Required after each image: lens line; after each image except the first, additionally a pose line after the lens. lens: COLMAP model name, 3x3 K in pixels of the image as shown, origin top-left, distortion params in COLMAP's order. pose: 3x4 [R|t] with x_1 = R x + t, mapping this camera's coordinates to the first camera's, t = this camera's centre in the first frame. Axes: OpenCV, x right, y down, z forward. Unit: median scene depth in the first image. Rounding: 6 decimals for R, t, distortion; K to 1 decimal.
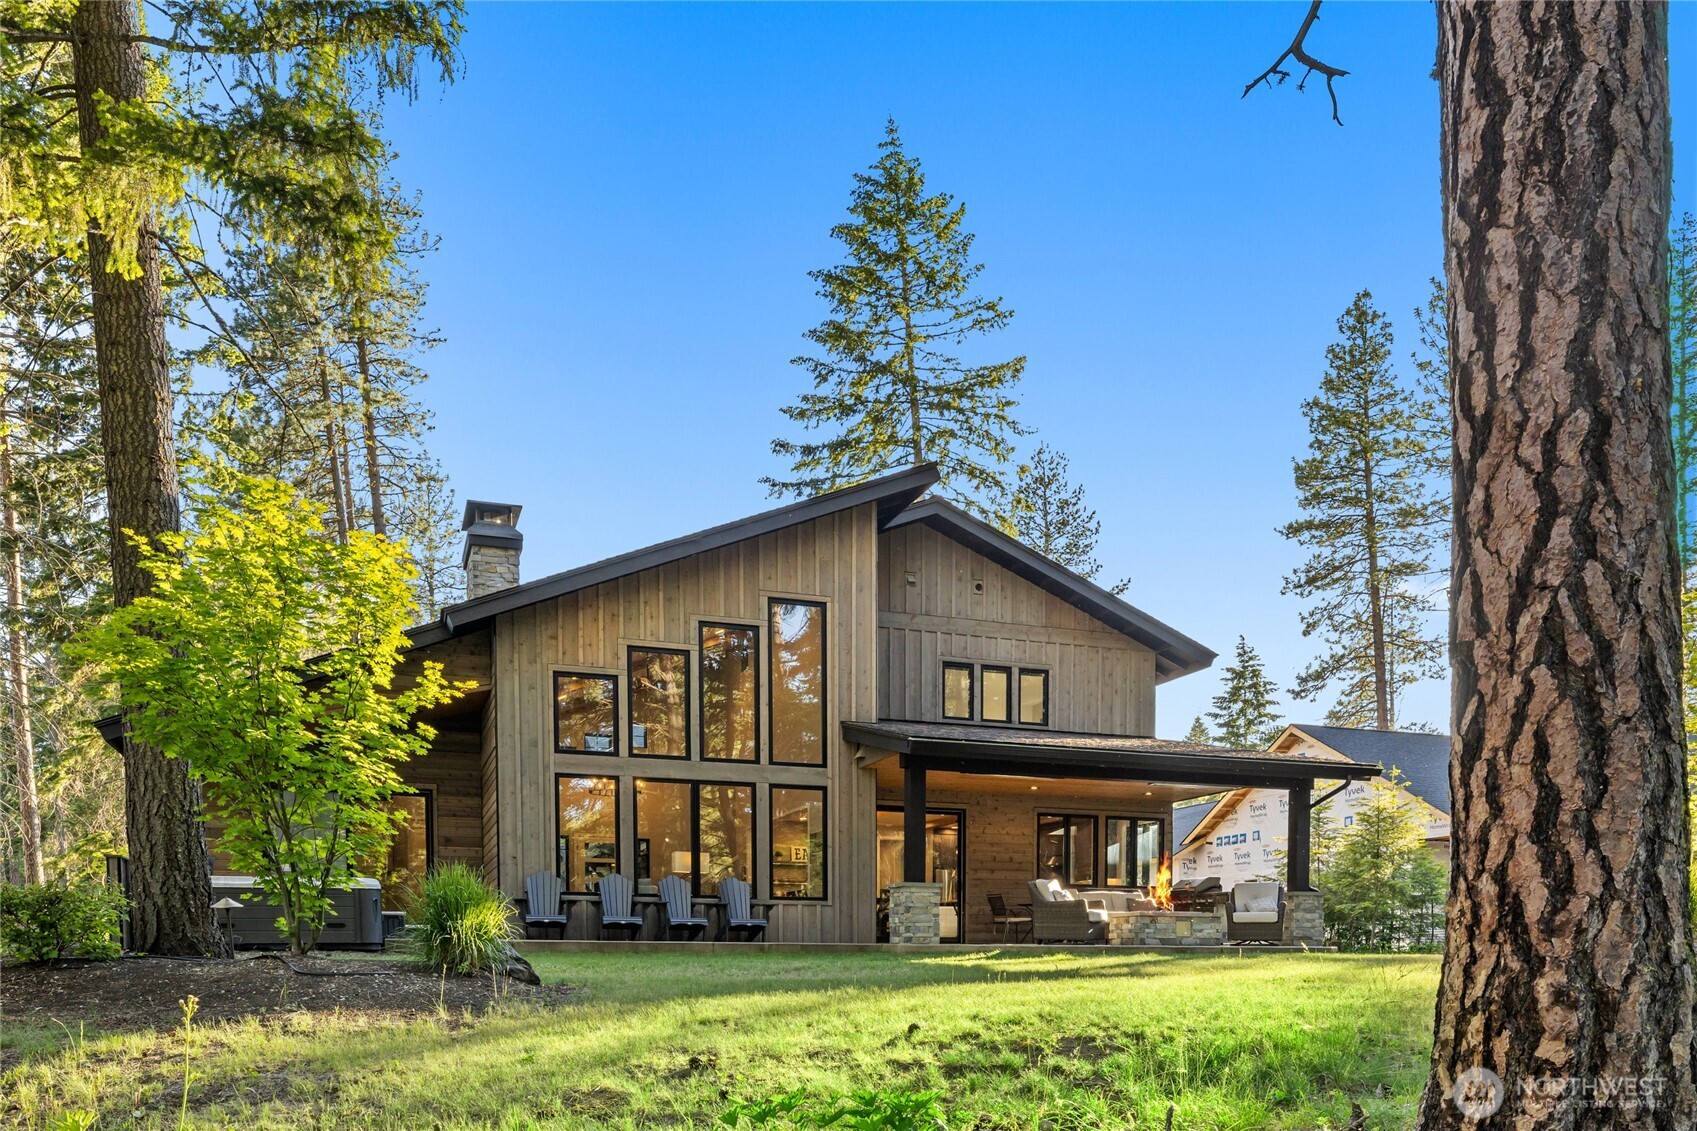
lens RADIAL K [[1443.9, 0, 848.5], [0, 1443.9, 565.5], [0, 0, 1]] dist [-0.003527, -0.001208]
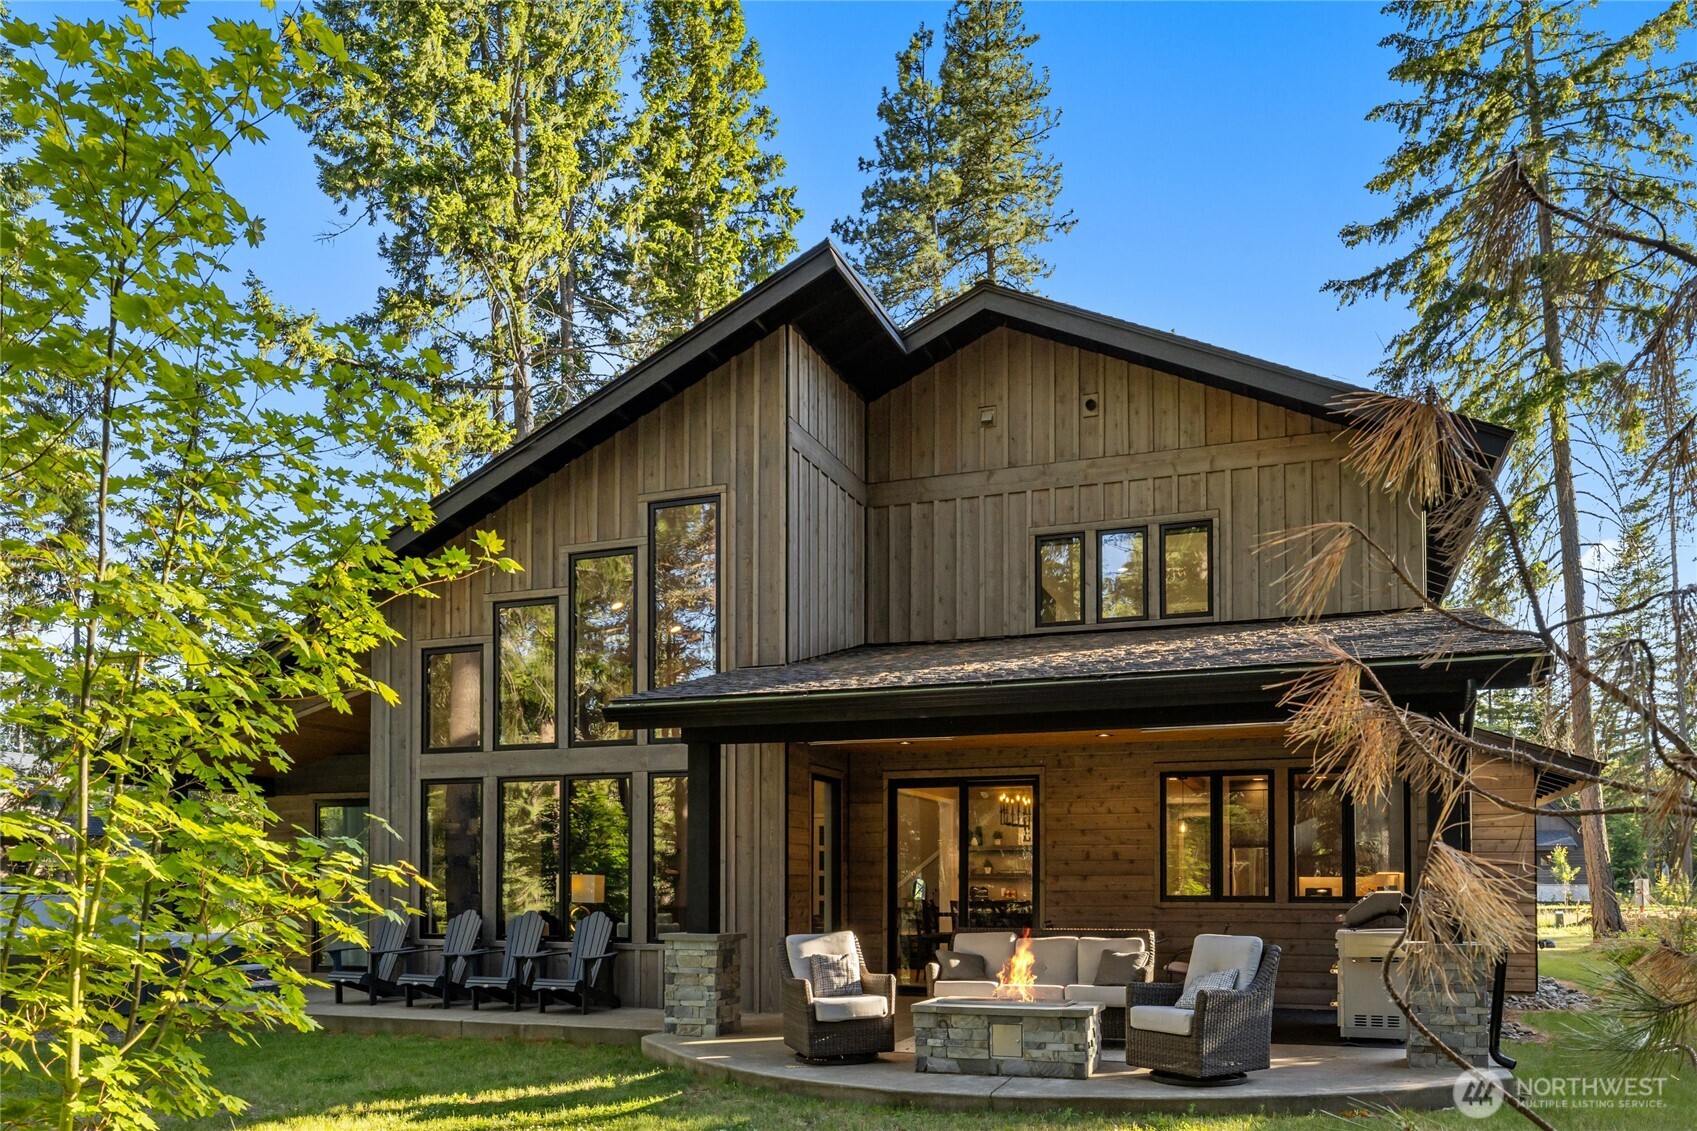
lens RADIAL K [[1443.9, 0, 848.5], [0, 1443.9, 565.5], [0, 0, 1]] dist [-0.003527, -0.001208]
pose [[0.747709, -0.151798, -0.646443, 0.409300], [0.199331, 0.979932, 0.000448, 0.062499], [0.633403, -0.129191, 0.762962, 0.467097]]
